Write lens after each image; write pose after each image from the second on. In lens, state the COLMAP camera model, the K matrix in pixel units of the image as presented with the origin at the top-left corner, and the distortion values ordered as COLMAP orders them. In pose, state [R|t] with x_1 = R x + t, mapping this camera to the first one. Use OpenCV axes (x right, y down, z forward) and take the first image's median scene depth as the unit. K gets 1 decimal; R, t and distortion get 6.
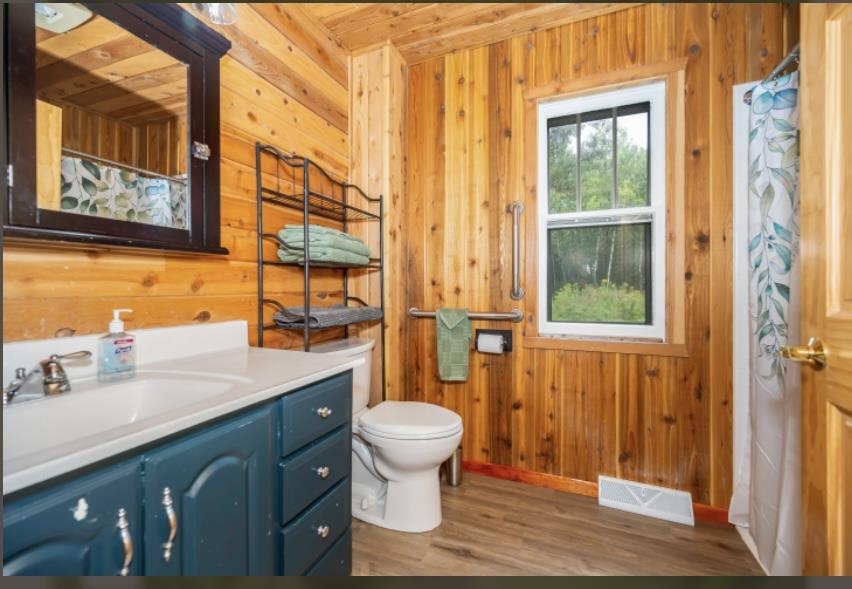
lens RADIAL K [[361.9, 0, 425.2], [0, 361.9, 288.2], [0, 0, 1]] dist [-0.001755, -0.000063]
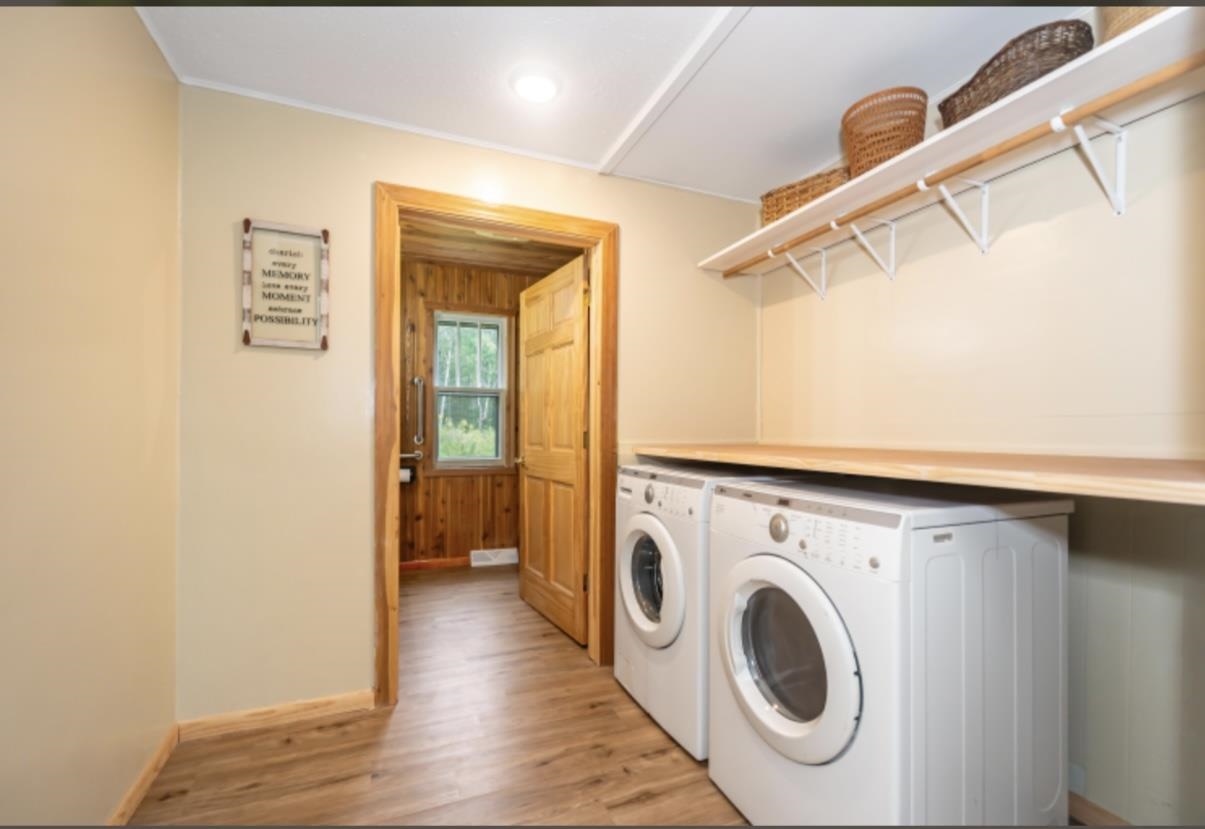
lens RADIAL K [[518.7, 0, 602.7], [0, 518.7, 420.4], [0, 0, 1]] dist [0.003900, 0.000255]
pose [[0.718019, 0.010596, 0.695943, -0.711255], [-0.003502, 0.999926, -0.011610, -0.046530], [-0.696015, 0.005899, 0.718003, -1.074165]]
